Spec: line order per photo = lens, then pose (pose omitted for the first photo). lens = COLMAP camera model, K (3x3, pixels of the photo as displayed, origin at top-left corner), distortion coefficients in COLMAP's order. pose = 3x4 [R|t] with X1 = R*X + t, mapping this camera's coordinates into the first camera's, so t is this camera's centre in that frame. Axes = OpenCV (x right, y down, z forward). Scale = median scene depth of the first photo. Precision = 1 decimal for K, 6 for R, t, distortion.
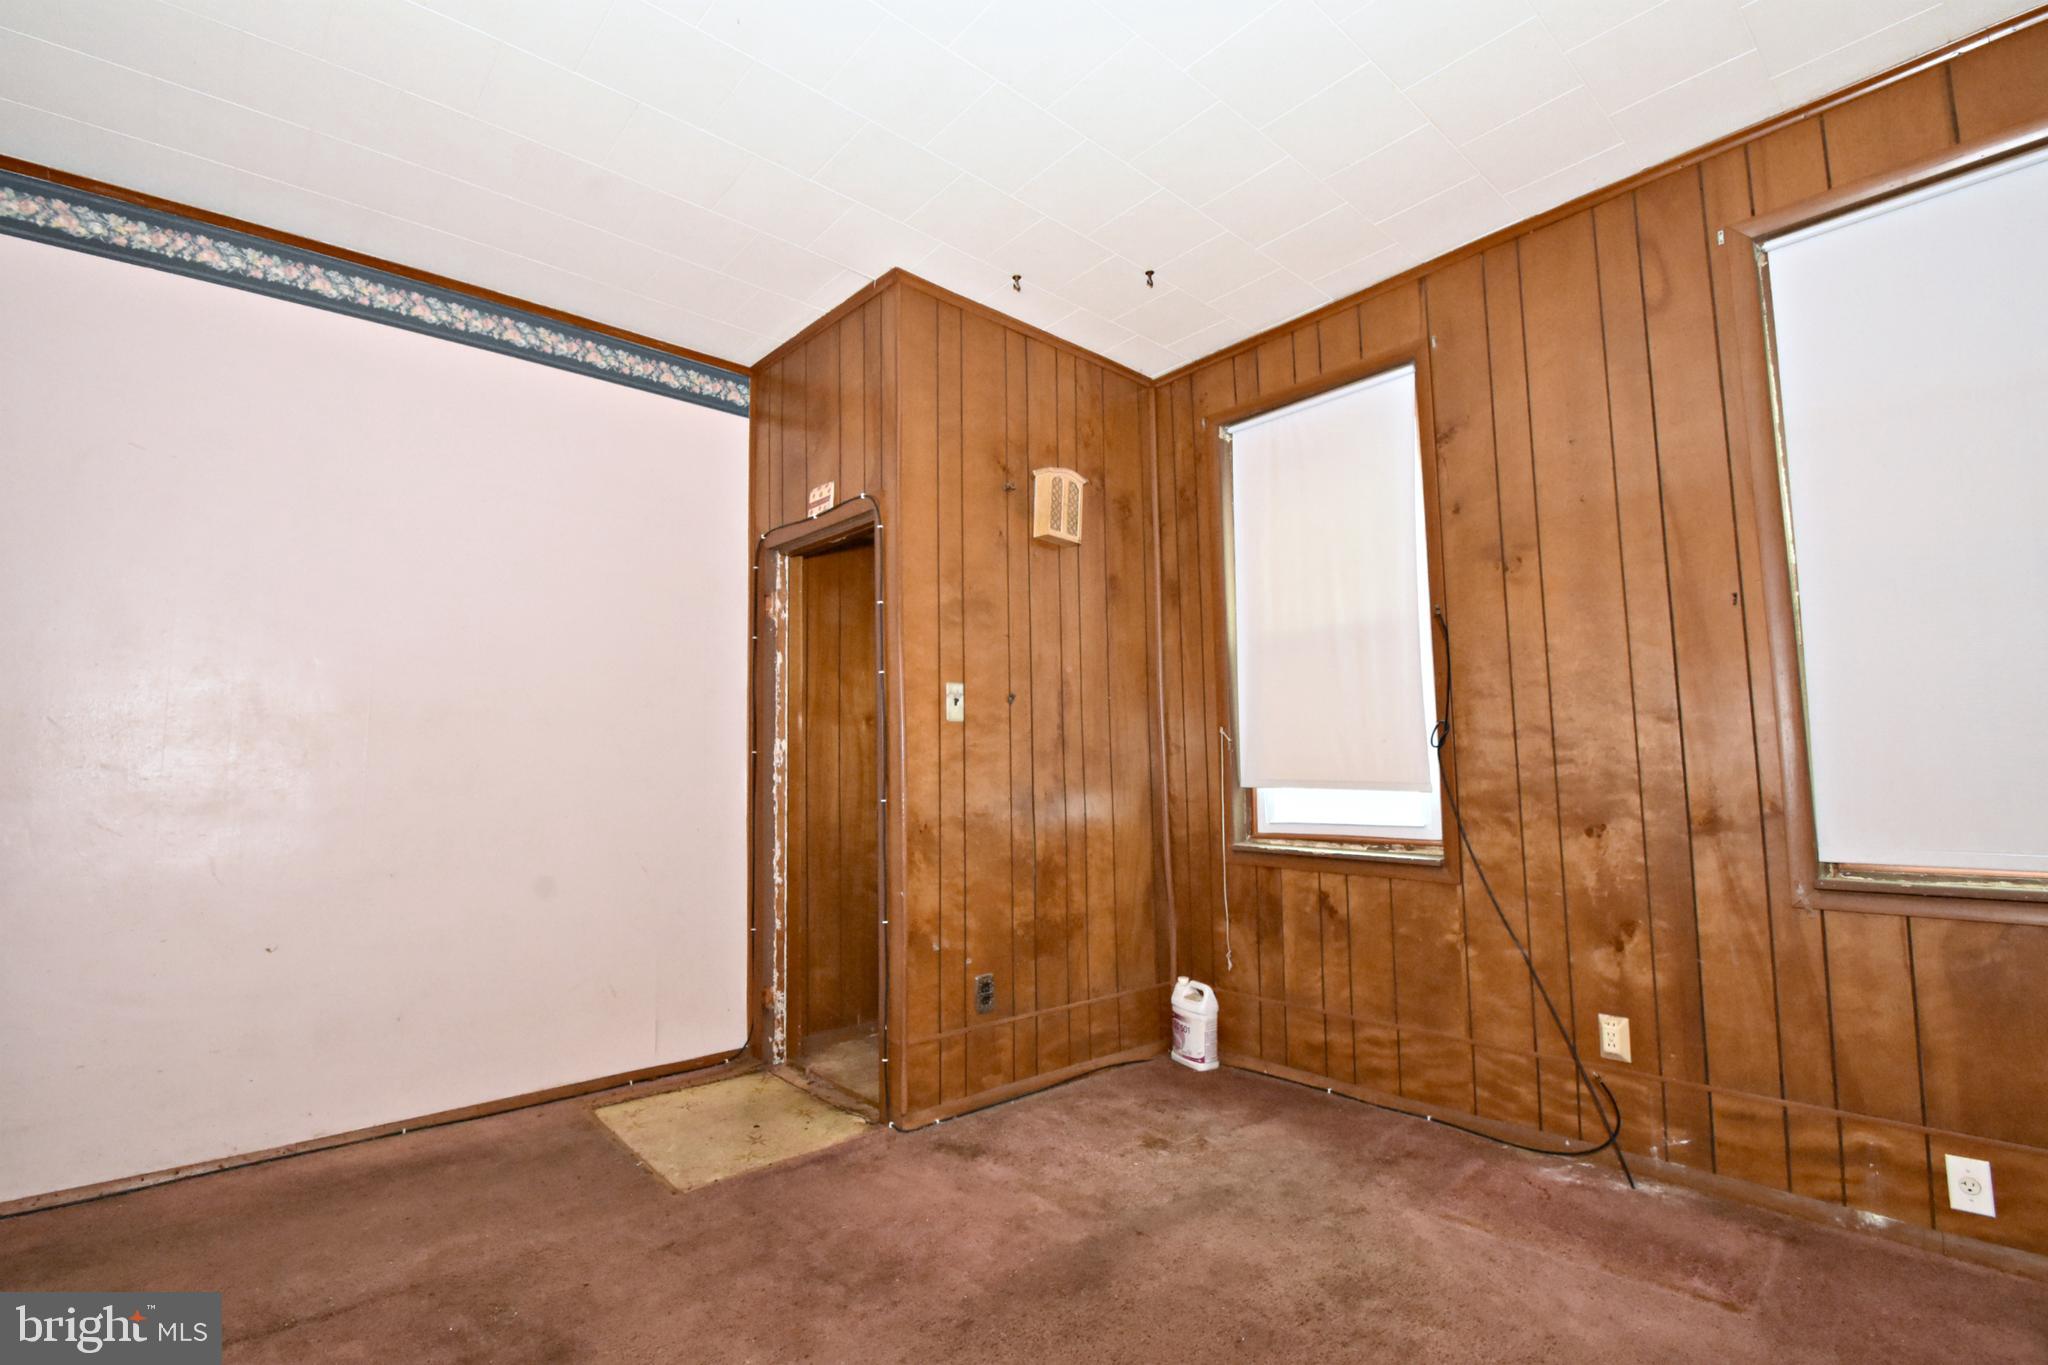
lens RADIAL K [[922.0, 0, 1010.9], [0, 922.0, 691.2], [0, 0, 1]] dist [0.016904, -0.018875]
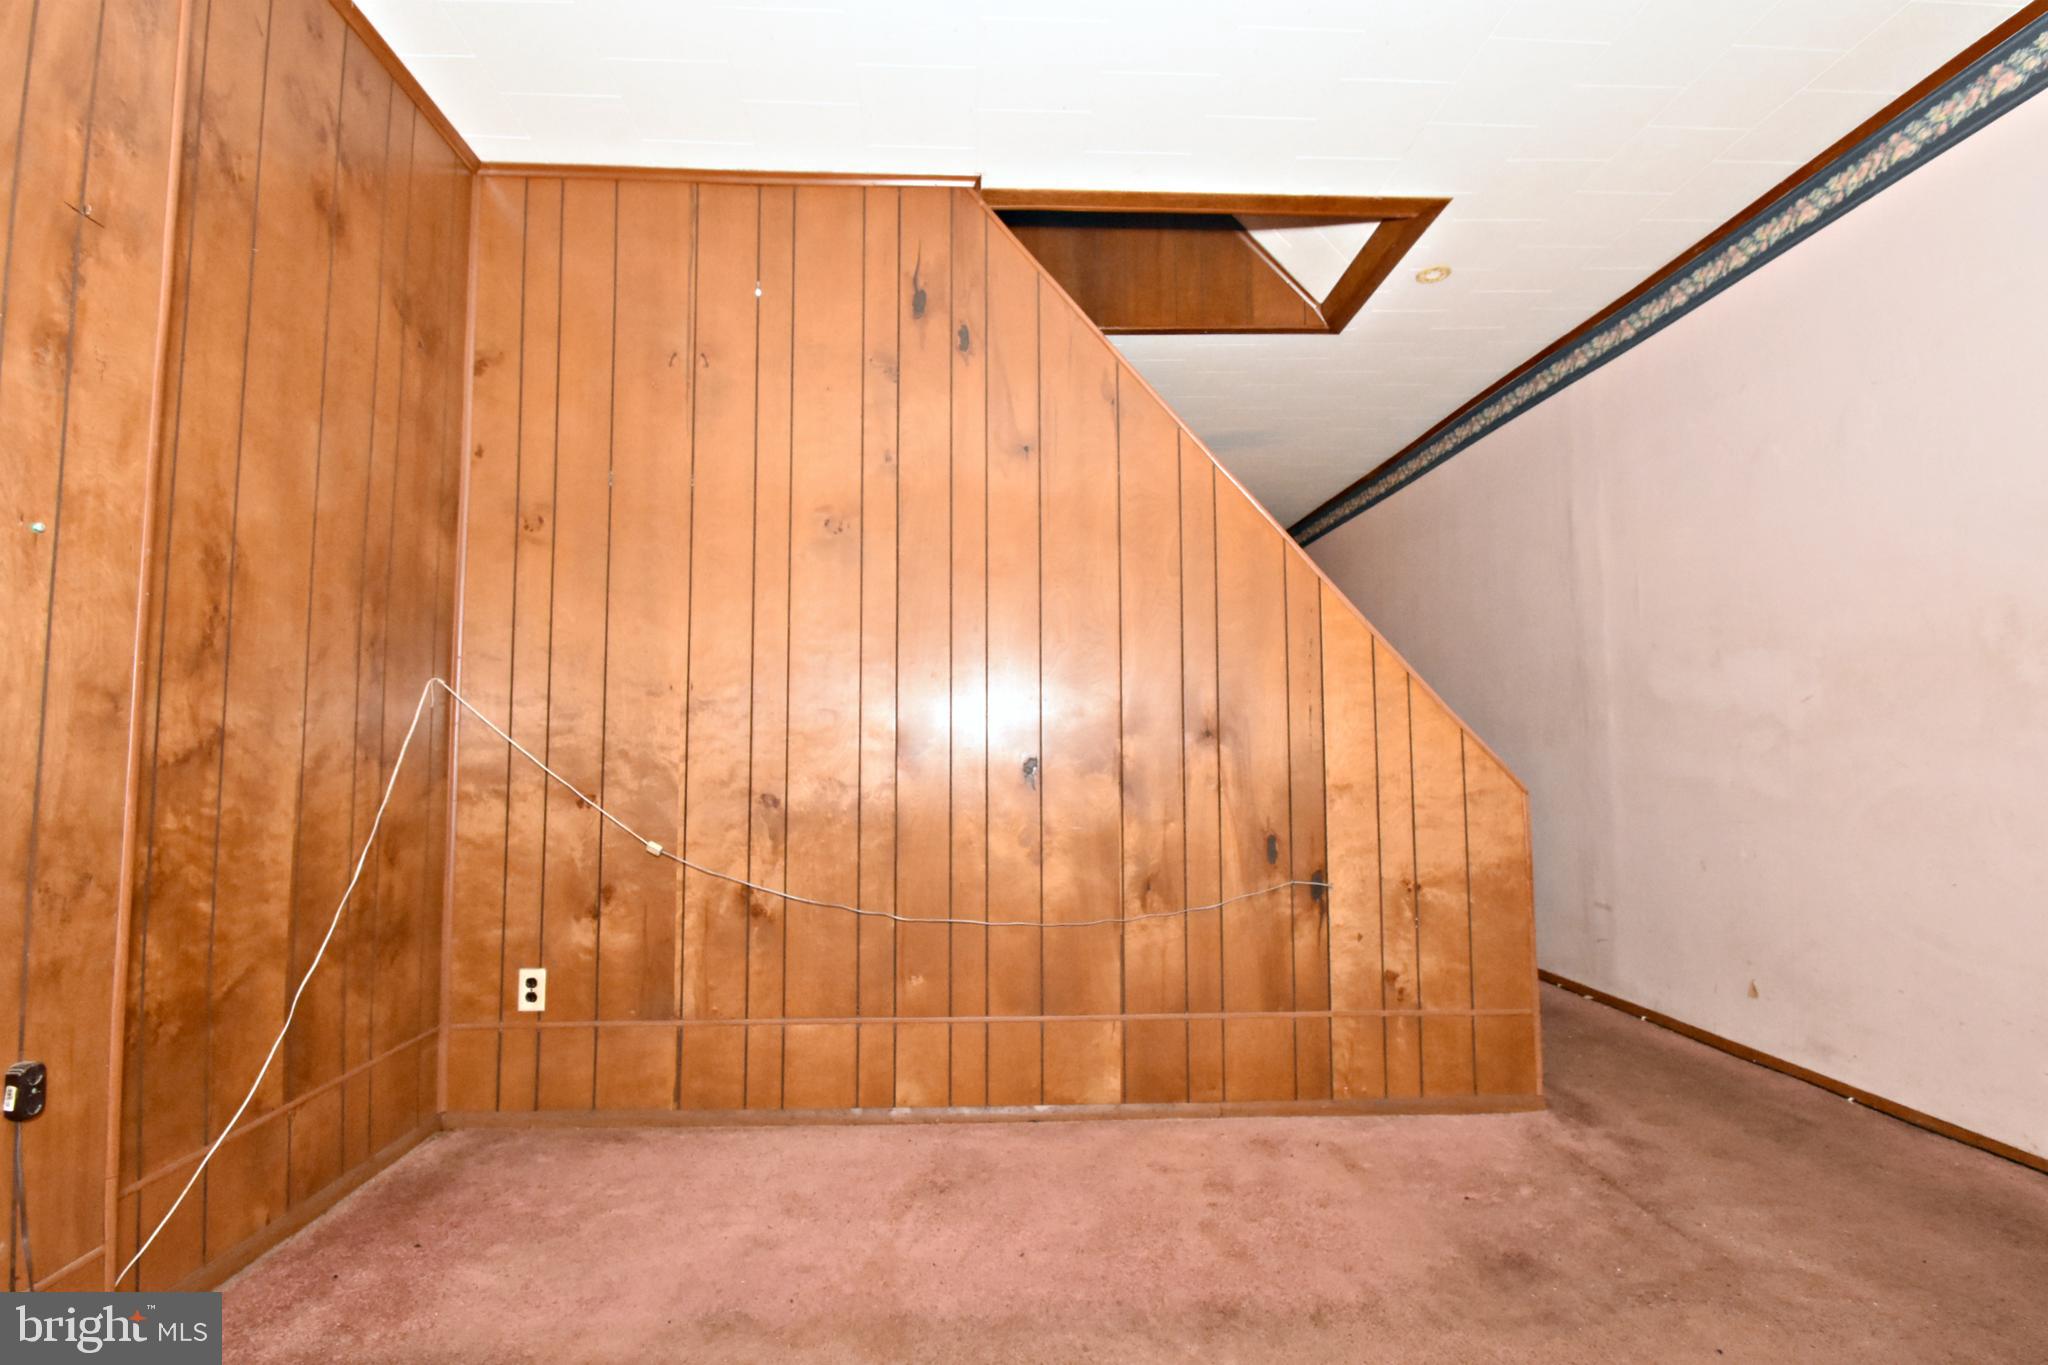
lens RADIAL K [[953.9, 0, 1005.6], [0, 953.9, 691.2], [0, 0, 1]] dist [0.010544, -0.014282]
pose [[-0.631726, -0.033133, -0.774484, 0.388653], [0.083445, 0.990374, -0.110433, 0.087454], [0.770688, -0.134390, -0.622880, 0.767668]]
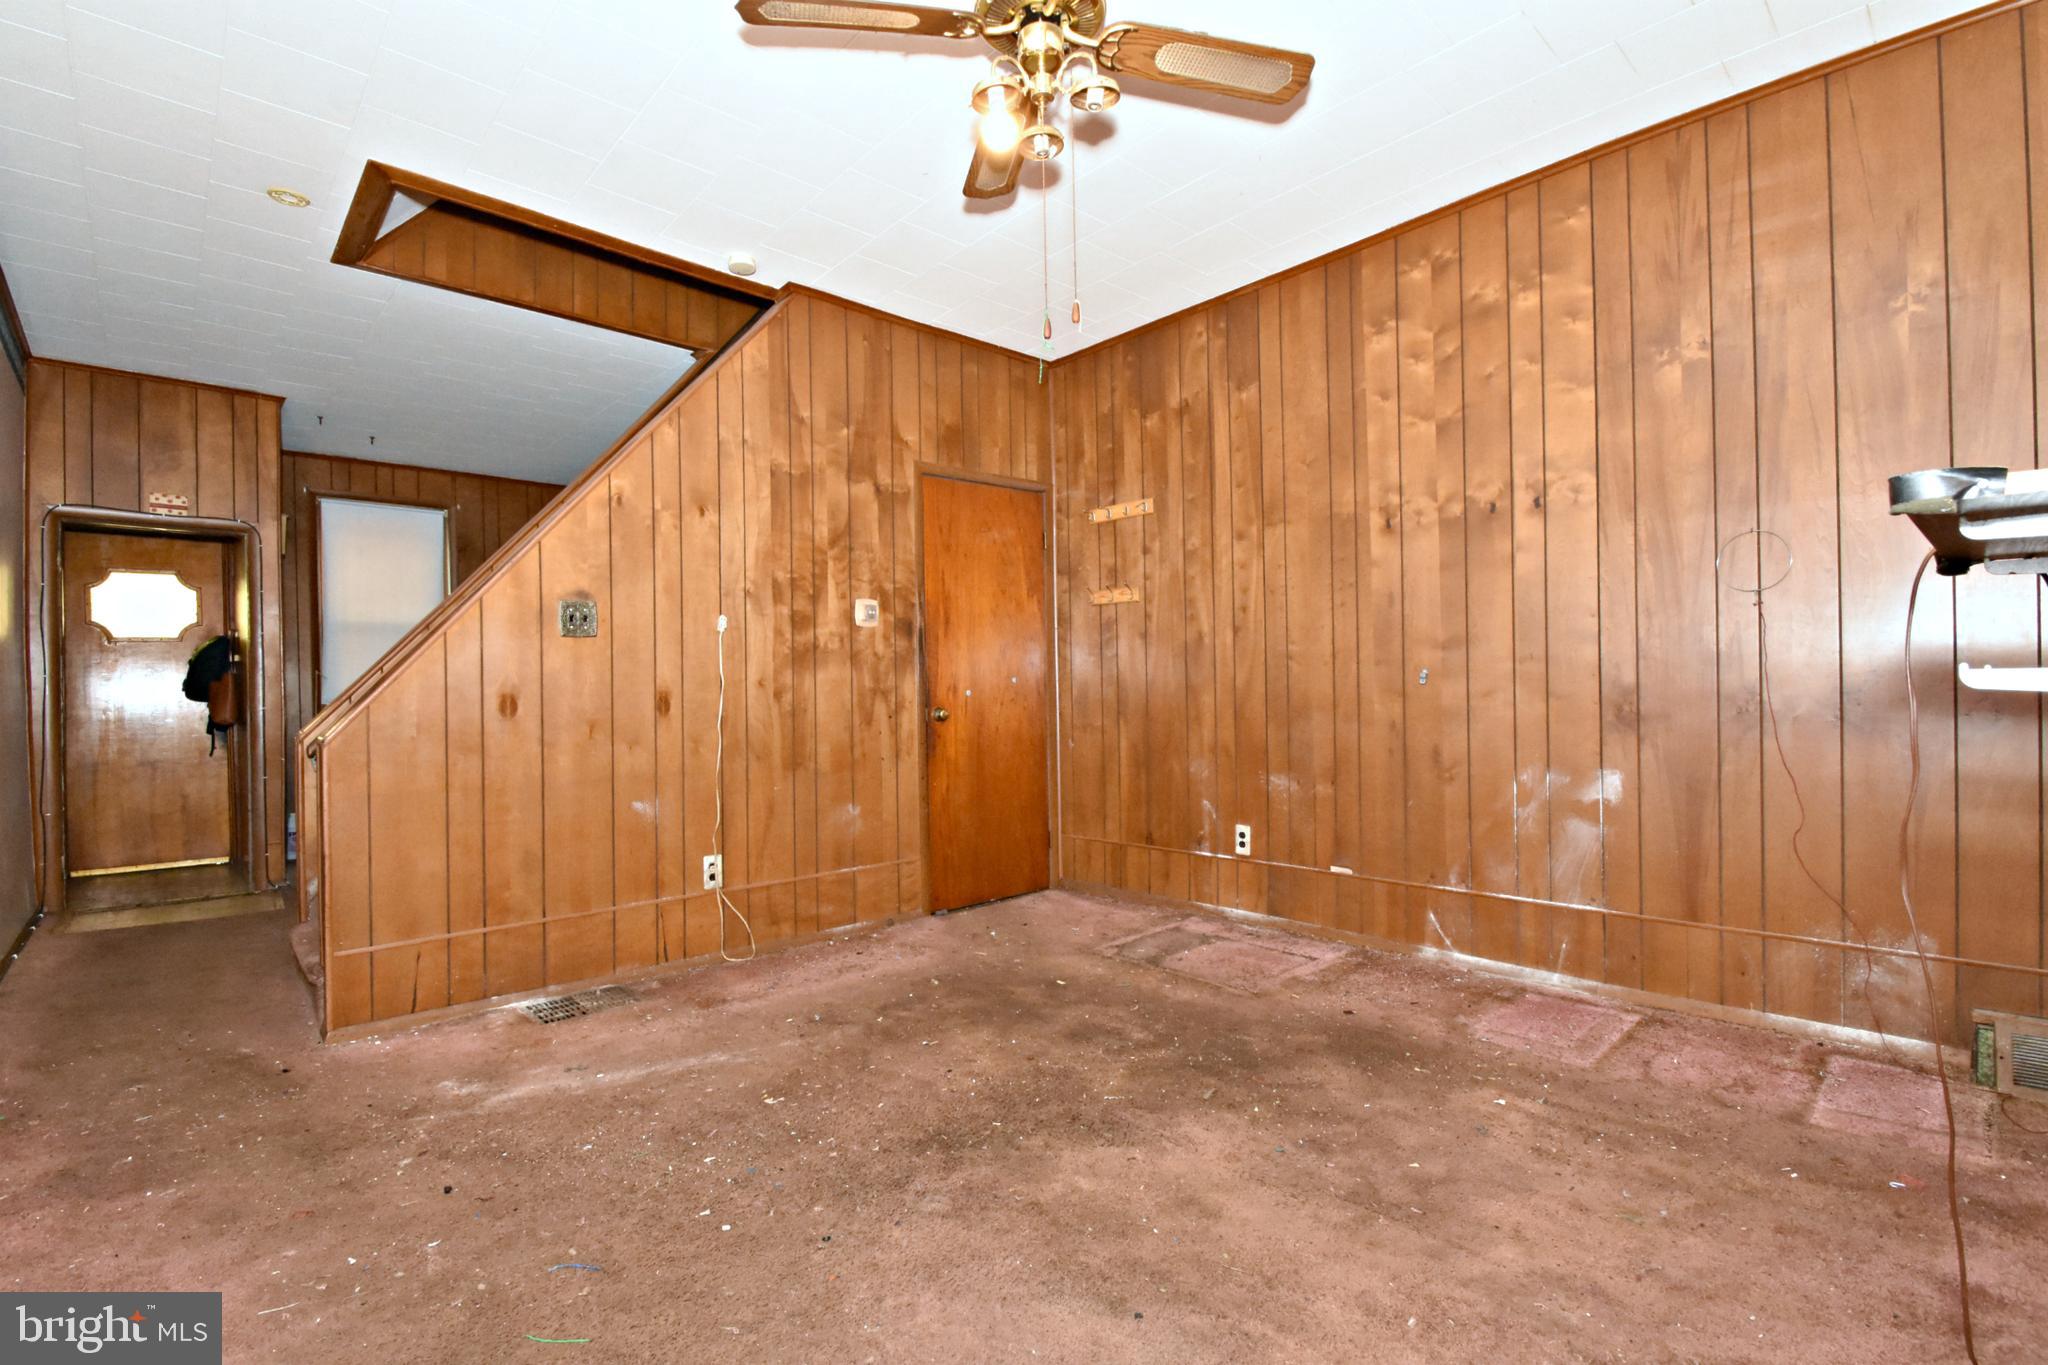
lens RADIAL K [[933.8, 0, 1010.4], [0, 933.8, 692.4], [0, 0, 1]] dist [0.006823, -0.014594]
pose [[-0.020061, 0.014419, 0.999695, -1.976764], [-0.069980, 0.997423, -0.015791, 0.018952], [-0.997347, -0.070276, -0.019000, -0.372172]]
